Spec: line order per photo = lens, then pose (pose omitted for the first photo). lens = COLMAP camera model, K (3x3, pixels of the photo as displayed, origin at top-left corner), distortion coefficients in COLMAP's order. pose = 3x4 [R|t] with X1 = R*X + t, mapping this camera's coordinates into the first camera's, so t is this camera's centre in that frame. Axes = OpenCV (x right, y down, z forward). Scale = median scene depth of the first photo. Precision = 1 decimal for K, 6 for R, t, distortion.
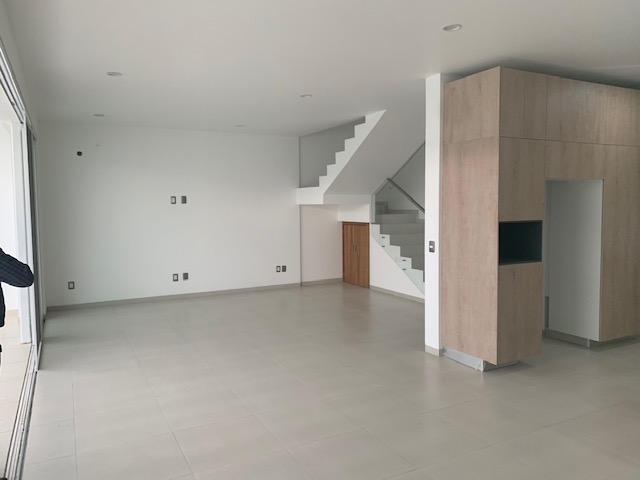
lens RADIAL K [[486.2, 0, 321.3], [0, 486.2, 232.7], [0, 0, 1]] dist [0.028920, -0.008162]
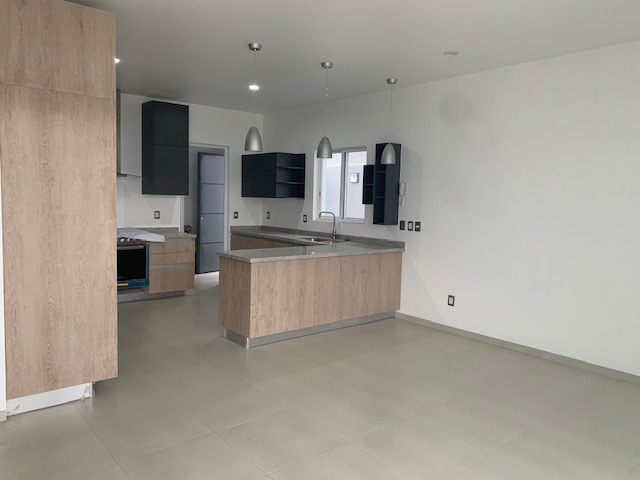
lens RADIAL K [[485.5, 0, 311.7], [0, 485.5, 233.5], [0, 0, 1]] dist [0.047101, -0.007079]
pose [[-0.190281, -0.072950, 0.979016, -0.467927], [0.030753, 0.996303, 0.080215, -0.027939], [-0.981248, 0.045371, -0.187334, 0.755930]]
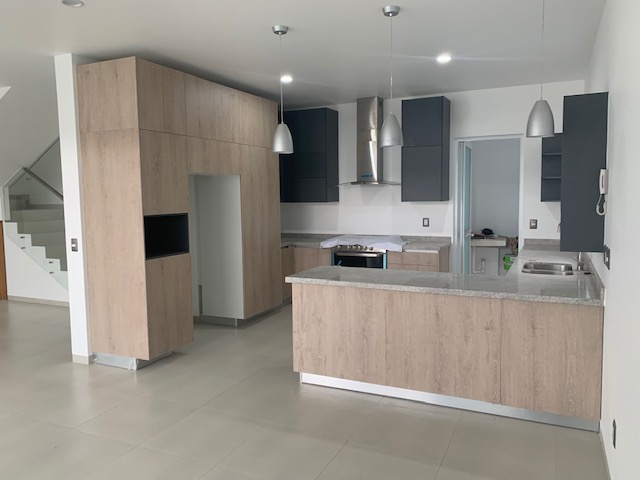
lens RADIAL K [[486.2, 0, 321.3], [0, 486.2, 232.7], [0, 0, 1]] dist [0.028920, -0.008162]
pose [[0.801438, -0.051262, 0.595877, 0.057345], [0.042680, 0.998682, 0.028510, -0.001031], [-0.596553, 0.002583, 0.802569, -0.001980]]
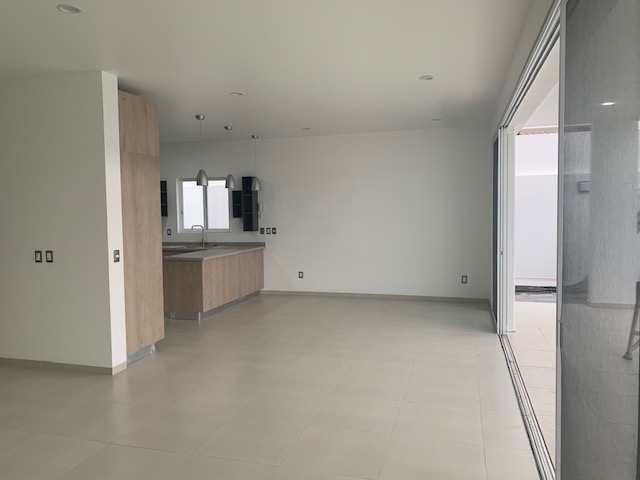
lens RADIAL K [[486.2, 0, 321.3], [0, 486.2, 232.7], [0, 0, 1]] dist [0.028920, -0.008162]
pose [[-0.717939, -0.012512, 0.695994, -0.743972], [0.060792, 0.994891, 0.080594, -0.071121], [-0.693446, 0.100172, -0.713511, 1.467474]]
